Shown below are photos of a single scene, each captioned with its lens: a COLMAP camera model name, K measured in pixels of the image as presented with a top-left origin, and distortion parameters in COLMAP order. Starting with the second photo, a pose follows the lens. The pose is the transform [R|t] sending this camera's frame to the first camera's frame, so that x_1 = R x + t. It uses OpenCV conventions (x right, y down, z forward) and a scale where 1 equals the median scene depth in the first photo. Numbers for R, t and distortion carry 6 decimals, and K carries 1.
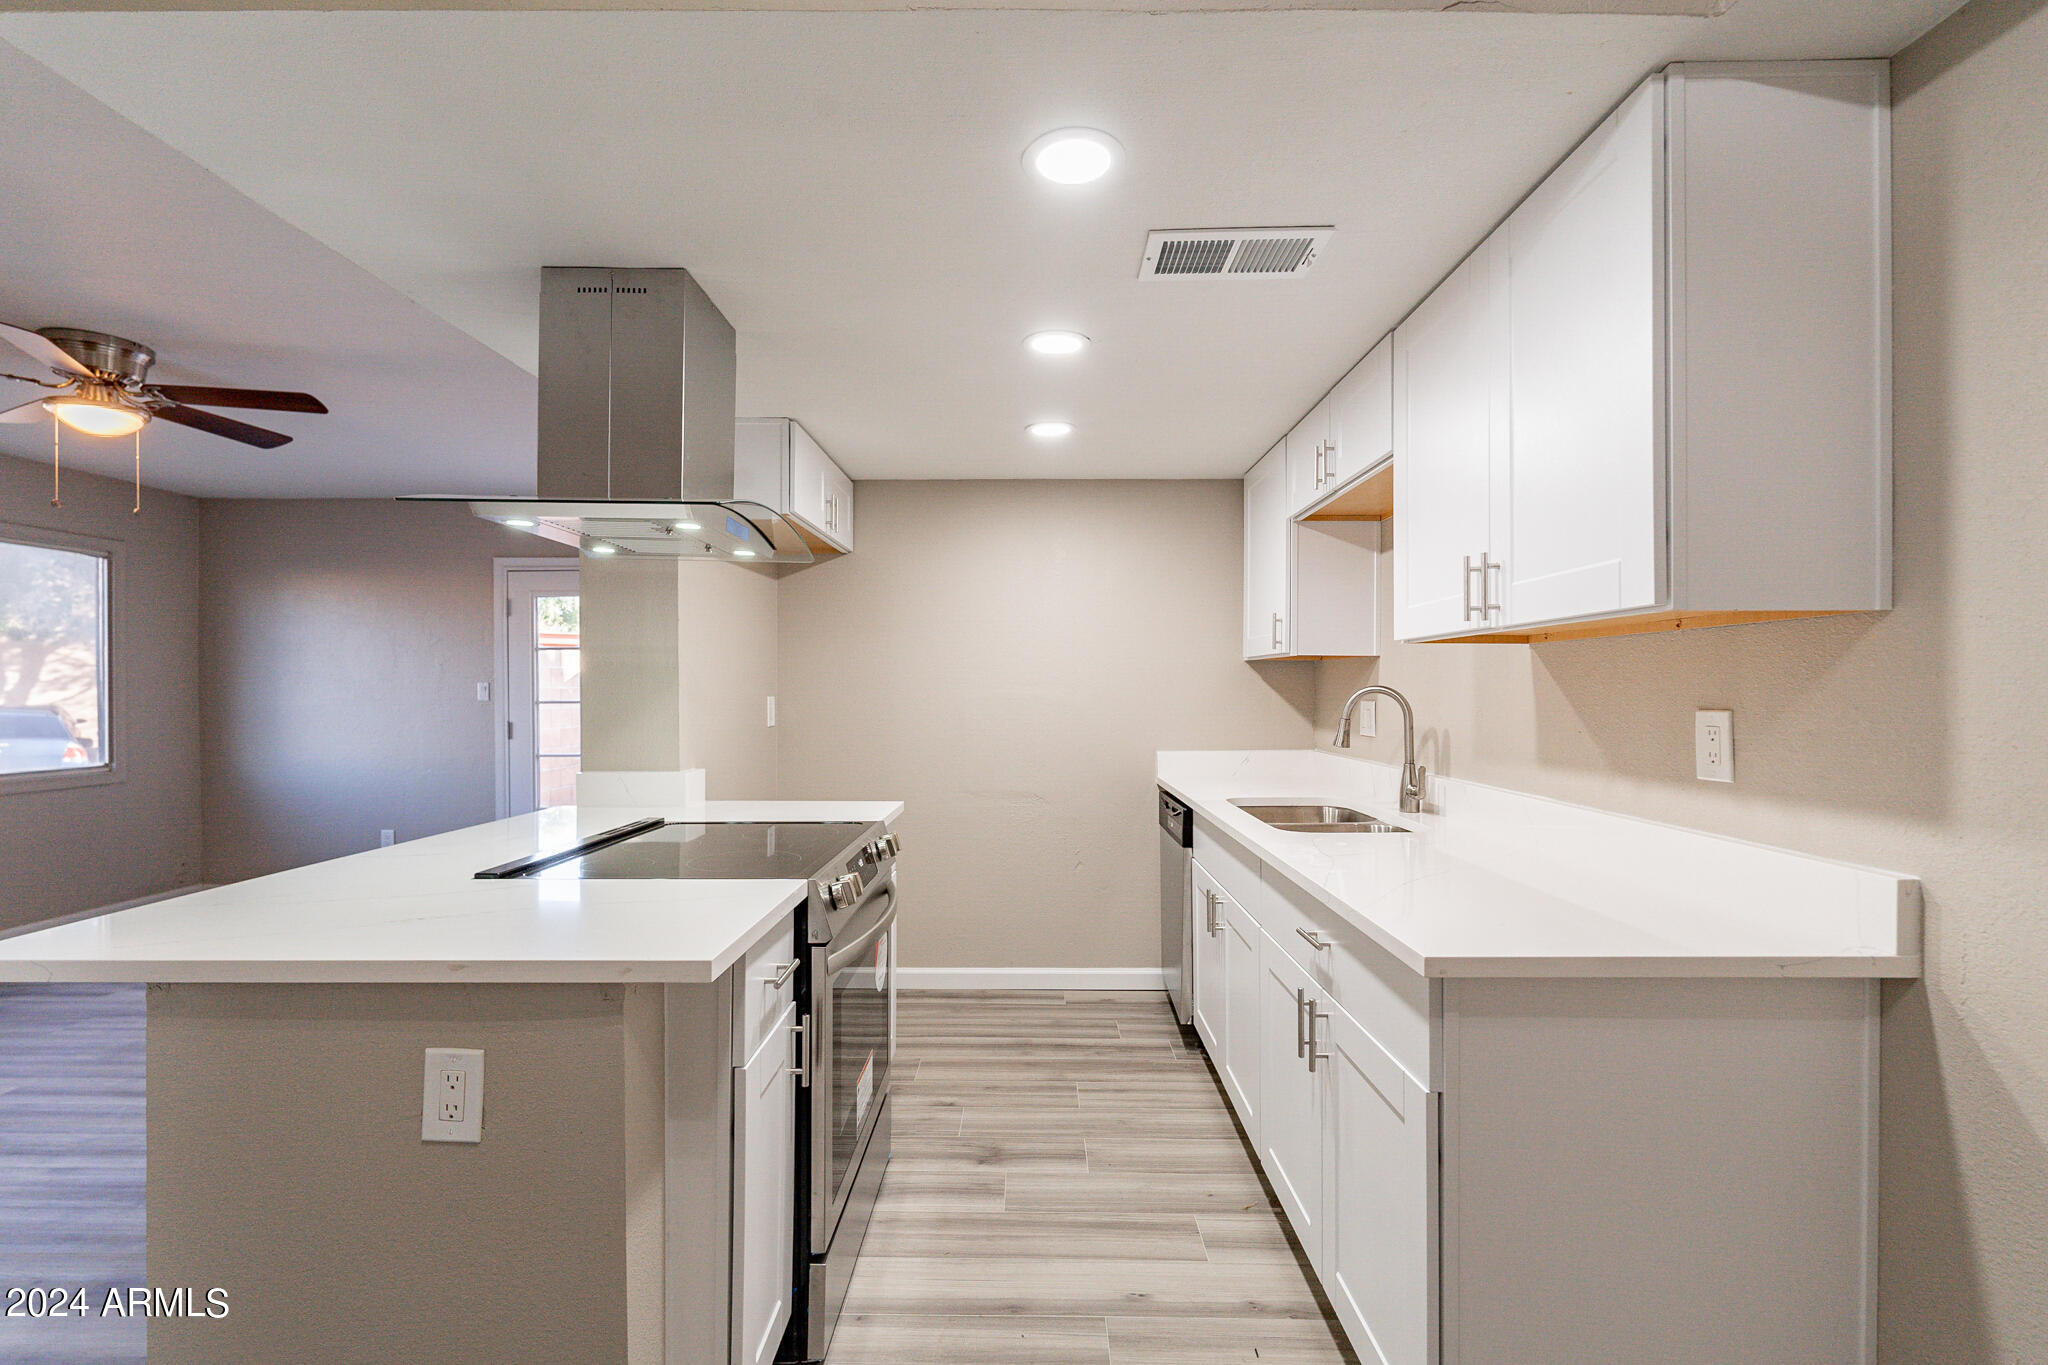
lens RADIAL K [[903.6, 0, 1016.0], [0, 903.6, 683.5], [0, 0, 1]] dist [-0.002996, -0.000248]
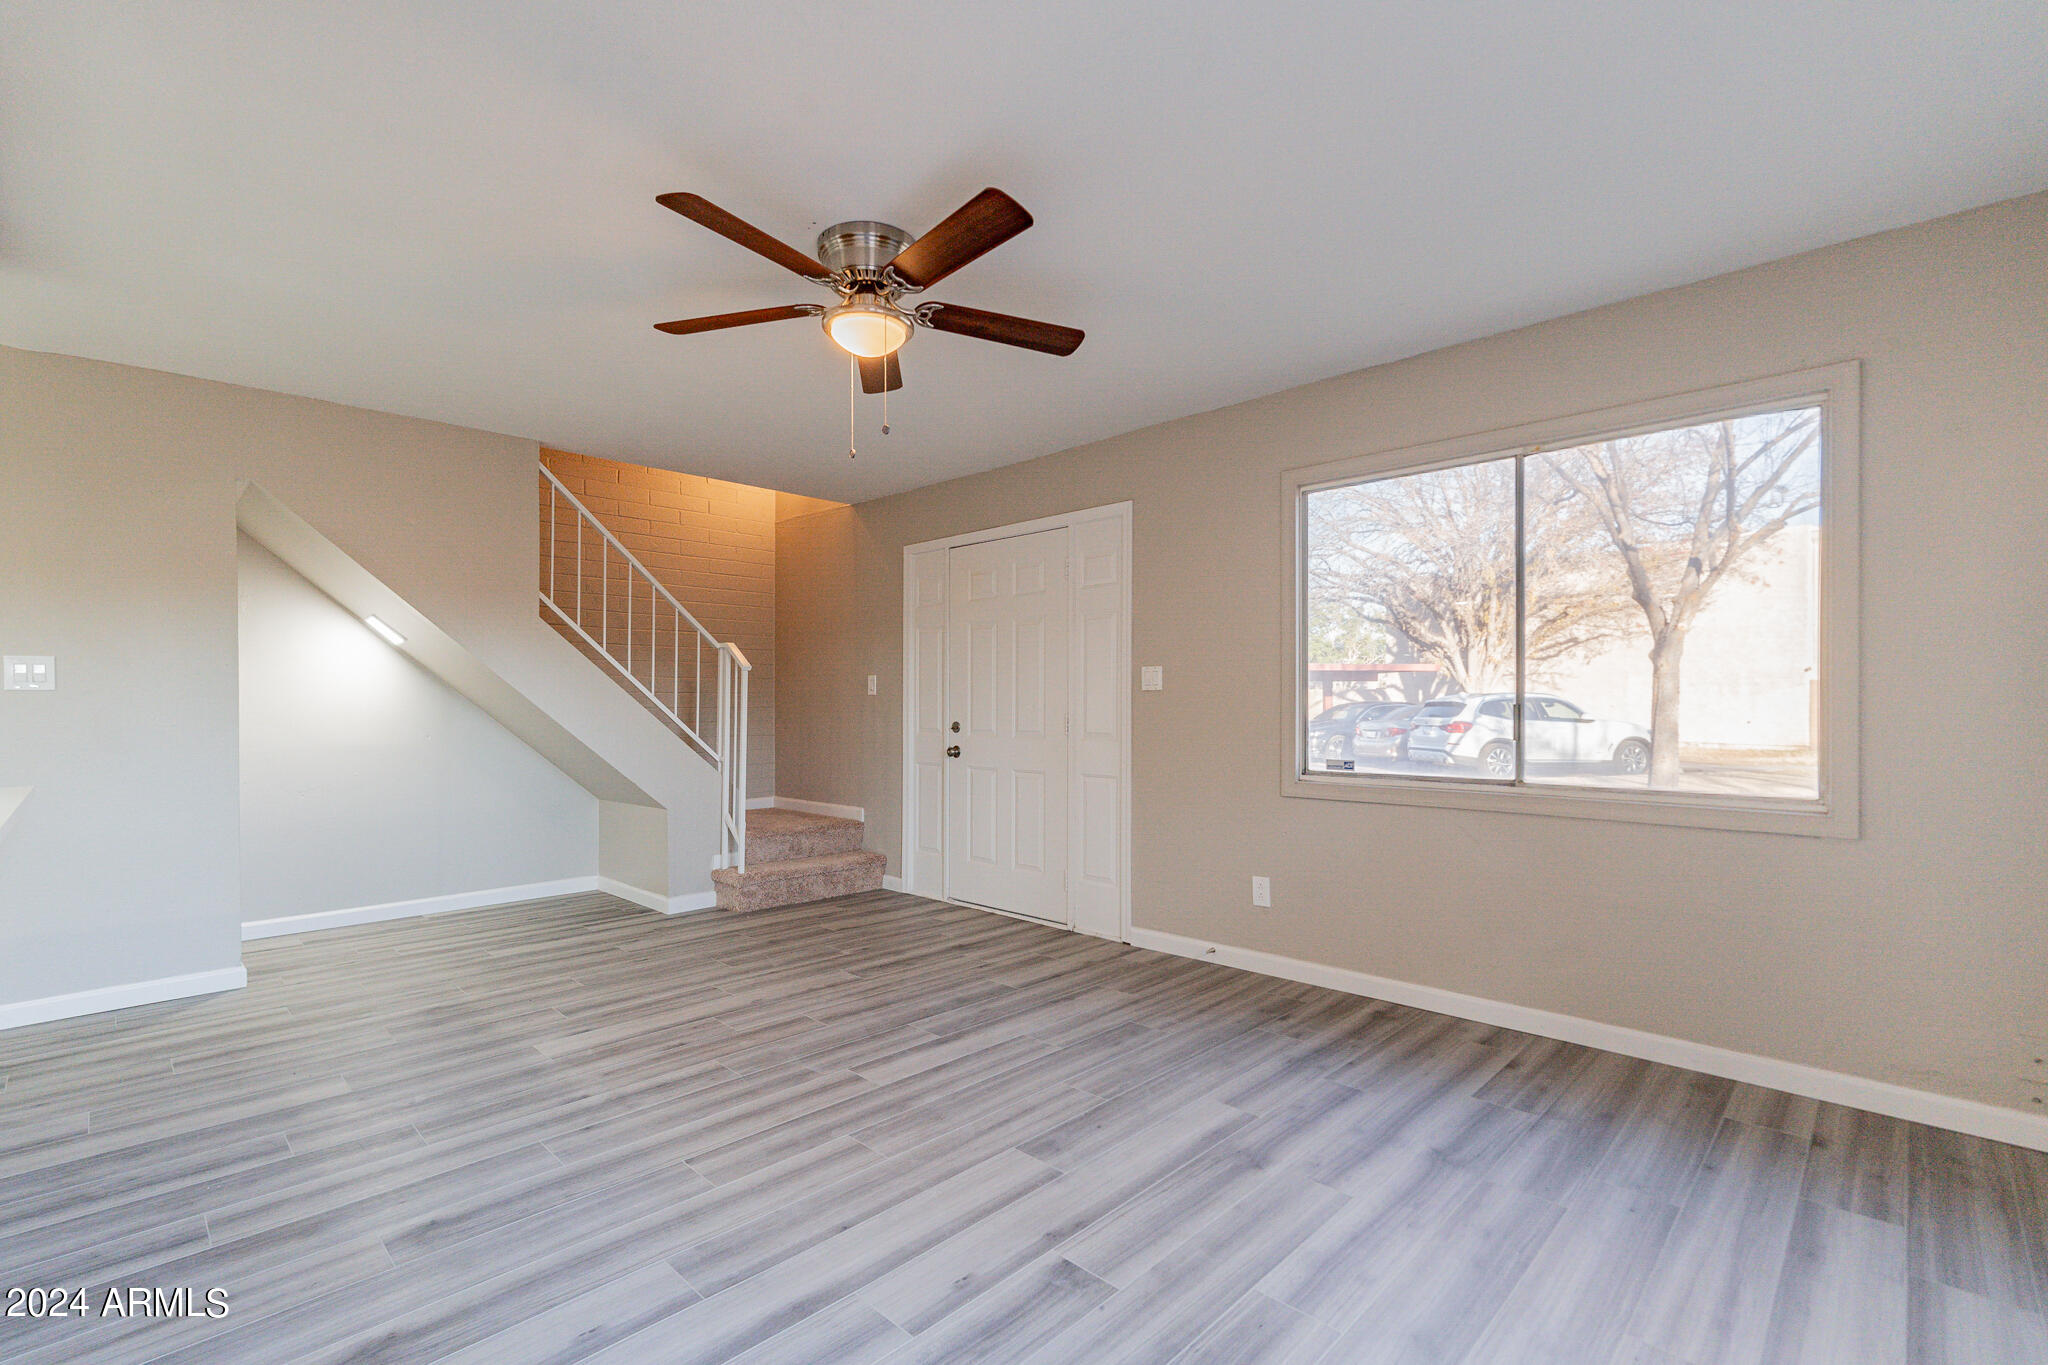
lens RADIAL K [[903.6, 0, 1013.5], [0, 903.6, 695.9], [0, 0, 1]] dist [-0.002996, -0.000248]
pose [[-0.690812, -0.003428, -0.723026, -0.272399], [0.005230, 0.999939, -0.009738, 0.028879], [0.723016, -0.010509, -0.690752, 0.918637]]
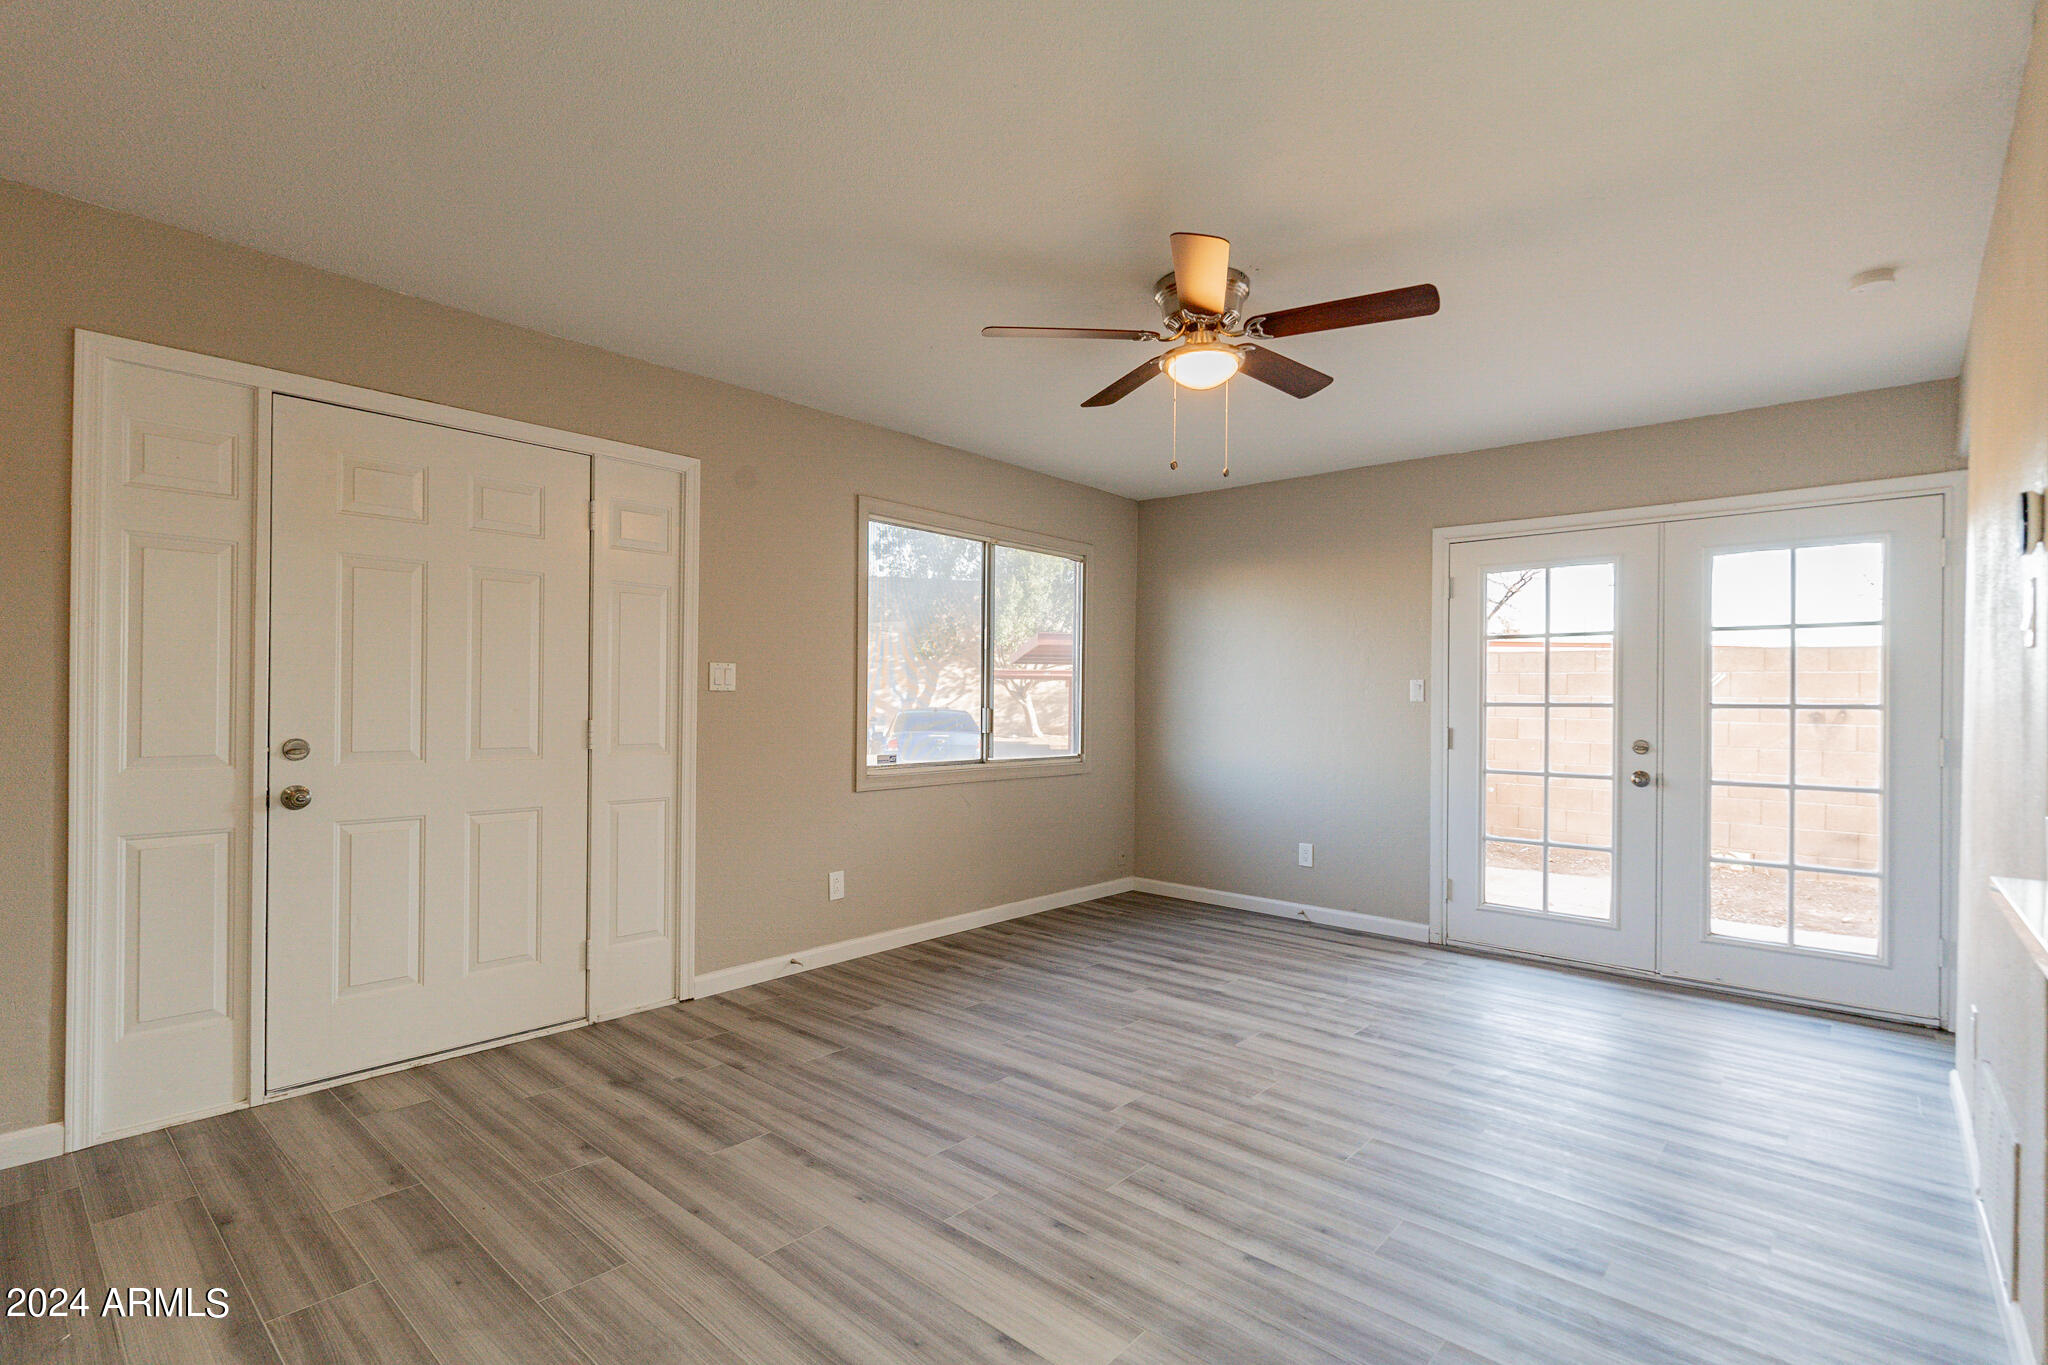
lens RADIAL K [[954.7, 0, 1024.2], [0, 954.7, 691.6], [0, 0, 1]] dist [0.005577, 0.000178]
pose [[0.755060, 0.006538, -0.655623, -0.285696], [-0.012446, 0.999913, -0.004363, 0.018180], [0.655537, 0.011454, 0.755076, 0.093579]]
